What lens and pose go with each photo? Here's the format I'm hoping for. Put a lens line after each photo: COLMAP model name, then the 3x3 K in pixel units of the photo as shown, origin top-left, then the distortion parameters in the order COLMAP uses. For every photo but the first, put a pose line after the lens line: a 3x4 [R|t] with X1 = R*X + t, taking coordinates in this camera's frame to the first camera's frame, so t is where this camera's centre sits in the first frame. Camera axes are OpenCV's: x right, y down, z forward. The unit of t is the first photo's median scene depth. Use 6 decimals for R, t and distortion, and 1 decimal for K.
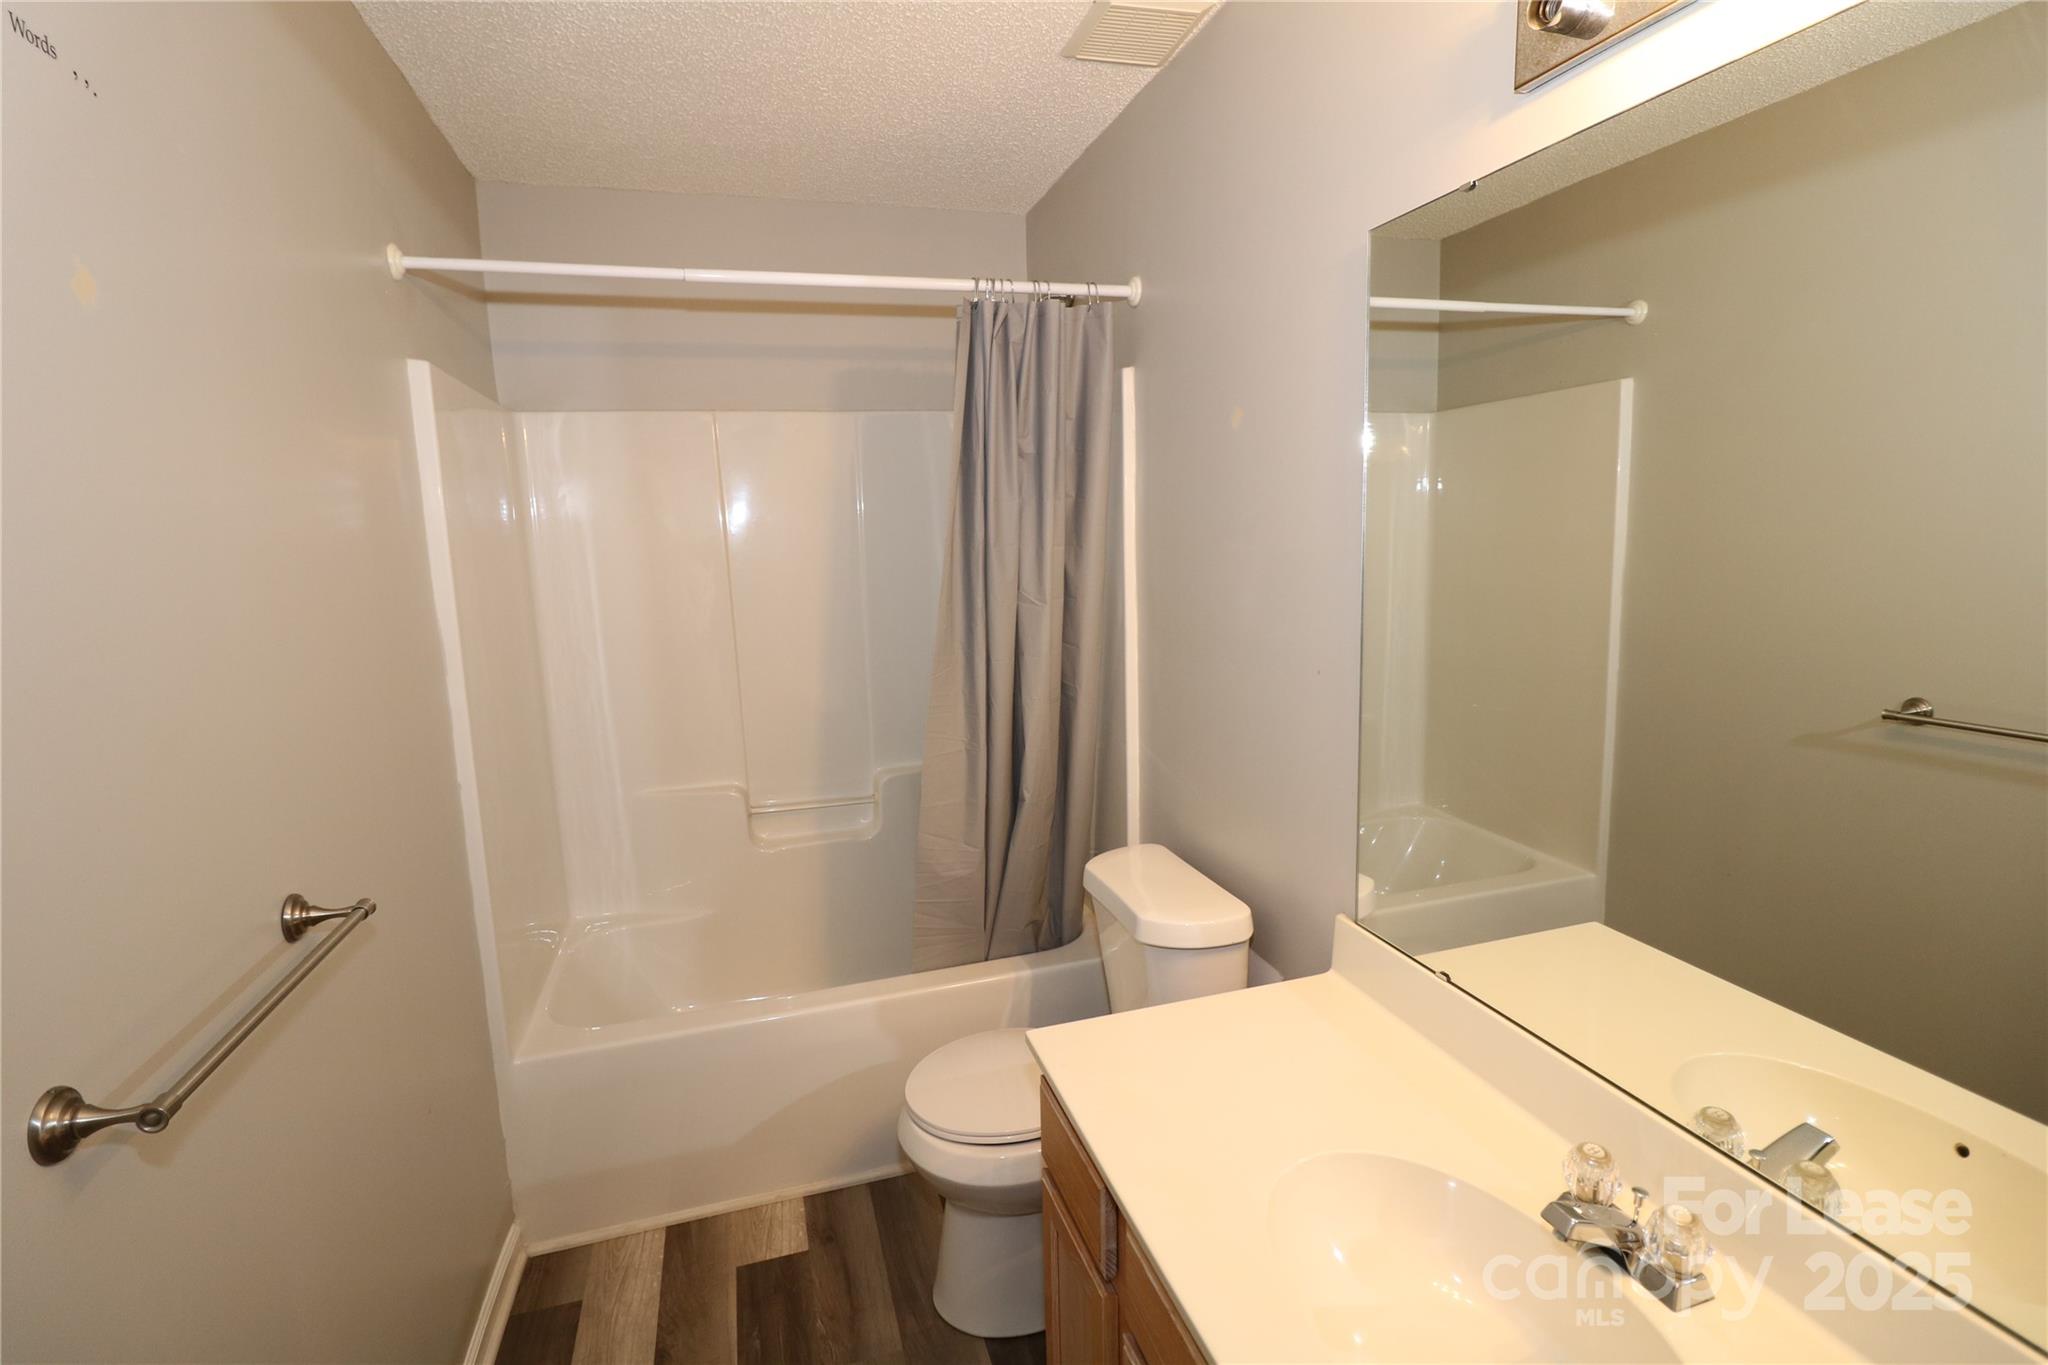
lens RADIAL K [[939.9, 0, 1012.2], [0, 939.9, 640.2], [0, 0, 1]] dist [-0.007097, -0.009485]
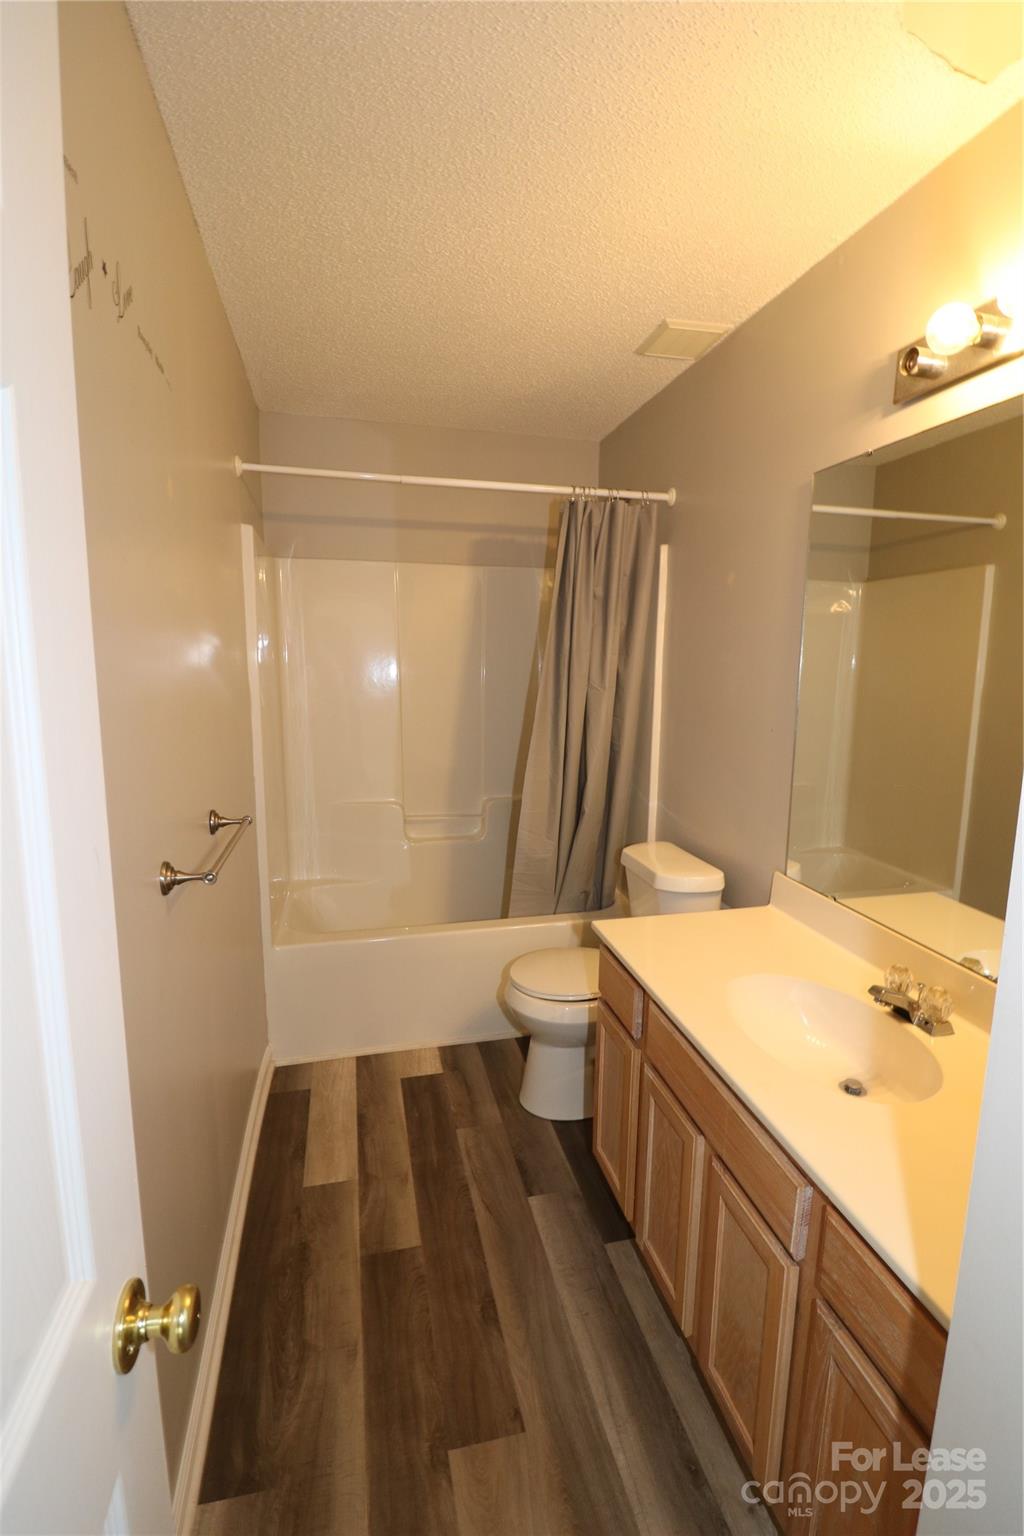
lens RADIAL K [[704.9, 0, 522.7], [0, 704.9, 758.2], [0, 0, 1]] dist [-0.007097, -0.009485]
pose [[0.998028, 0.049840, -0.038167, -0.058223], [-0.049075, 0.998580, 0.020727, 0.064278], [0.039146, -0.018813, 0.999056, -0.233207]]
